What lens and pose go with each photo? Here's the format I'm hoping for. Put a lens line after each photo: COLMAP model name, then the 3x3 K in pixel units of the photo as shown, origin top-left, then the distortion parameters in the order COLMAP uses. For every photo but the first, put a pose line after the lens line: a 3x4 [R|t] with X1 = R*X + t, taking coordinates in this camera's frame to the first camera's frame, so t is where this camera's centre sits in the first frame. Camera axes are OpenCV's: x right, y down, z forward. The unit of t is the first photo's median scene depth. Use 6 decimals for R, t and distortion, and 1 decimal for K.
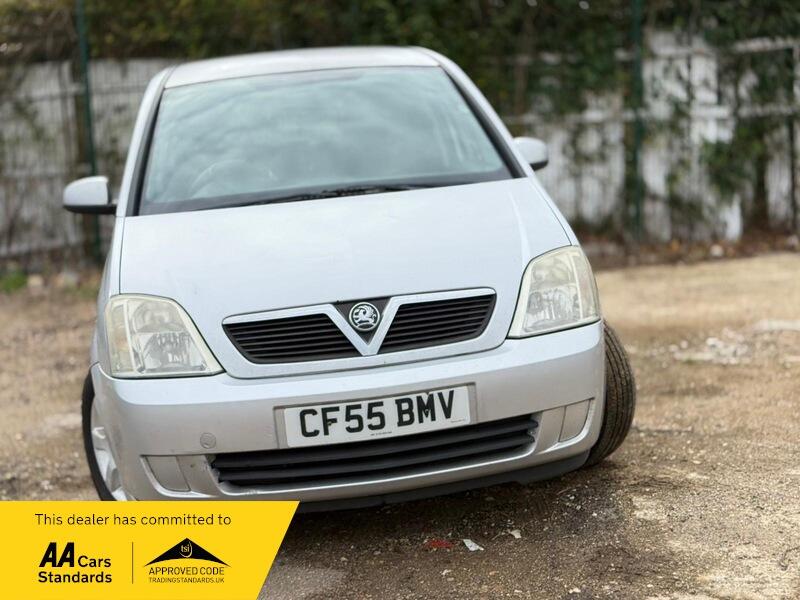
lens RADIAL K [[1121.3, 0, 394.7], [0, 1121.3, 311.3], [0, 0, 1]] dist [0.168841, -0.387467]
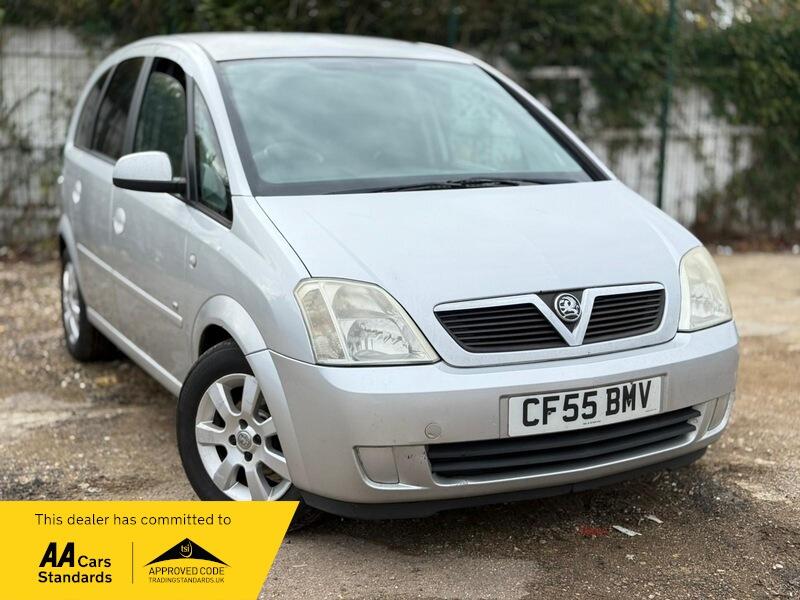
lens RADIAL K [[1118.8, 0, 407.9], [0, 1118.8, 303.5], [0, 0, 1]] dist [0.117785, -0.082483]
pose [[0.946039, 0.025787, 0.323025, -0.492250], [-0.022030, 0.999640, -0.015282, 0.020035], [-0.323303, 0.007341, 0.946267, 0.089290]]
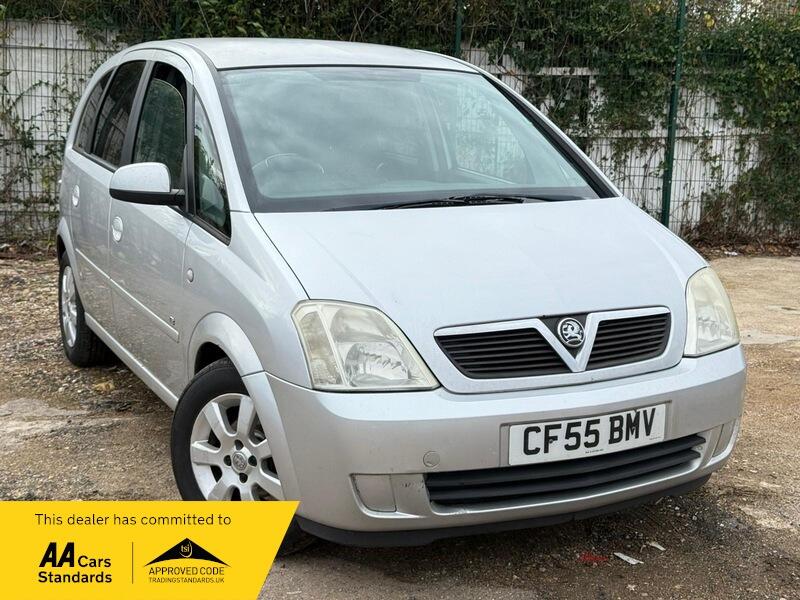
lens RADIAL K [[1118.8, 0, 407.9], [0, 1118.8, 303.5], [0, 0, 1]] dist [0.117785, -0.082483]
pose [[0.946758, 0.035008, 0.320038, -0.482944], [-0.035058, 0.999370, -0.005607, -0.010157], [-0.320032, -0.005911, 0.947388, 0.108700]]
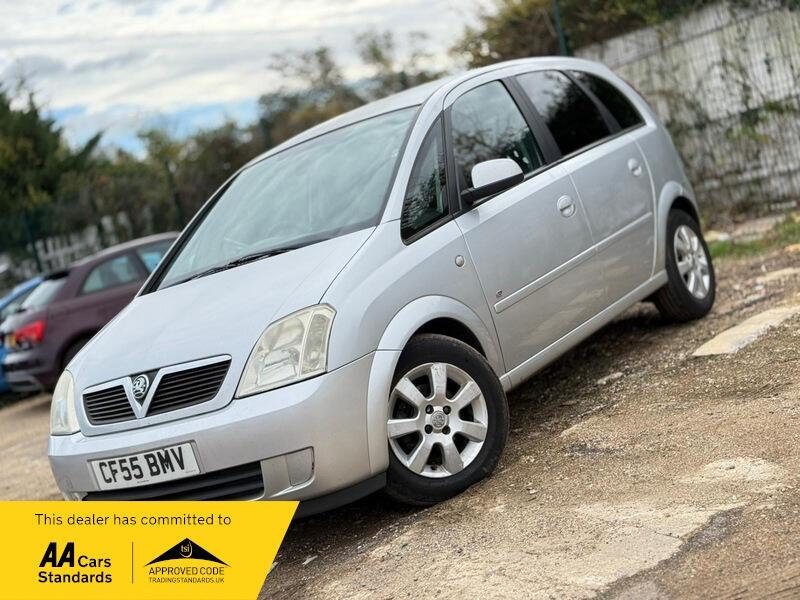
lens RADIAL K [[1108.6, 0, 403.9], [0, 1108.6, 297.6], [0, 0, 1]] dist [0.134366, -0.045988]
pose [[0.733144, -0.077558, -0.675637, 1.046423], [0.119581, 0.992699, 0.015805, -0.078906], [0.669478, -0.092380, 0.737065, 0.285431]]
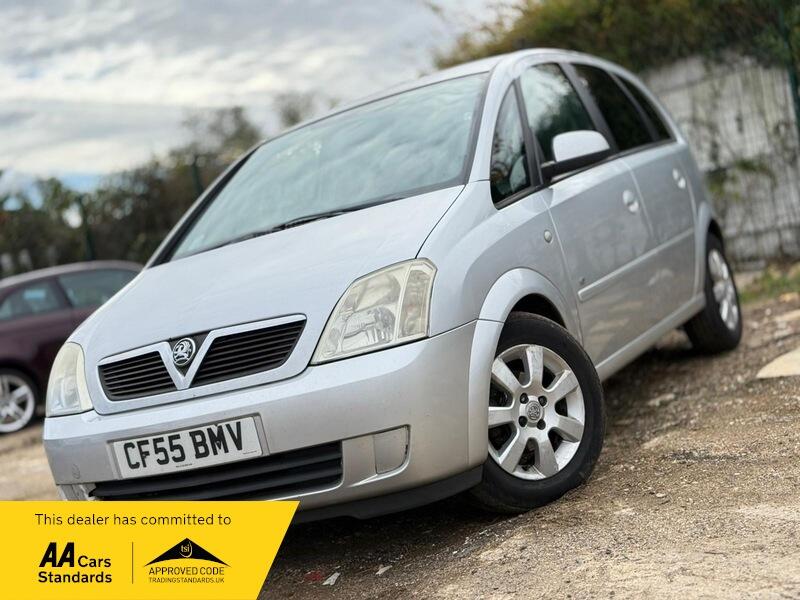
lens RADIAL K [[1114.7, 0, 395.4], [0, 1114.7, 297.3], [0, 0, 1]] dist [0.129772, -0.087207]
pose [[0.802349, -0.083577, -0.590975, 0.749822], [0.066830, 0.996501, -0.050194, 0.019601], [0.593102, 0.000778, 0.805127, 0.282693]]
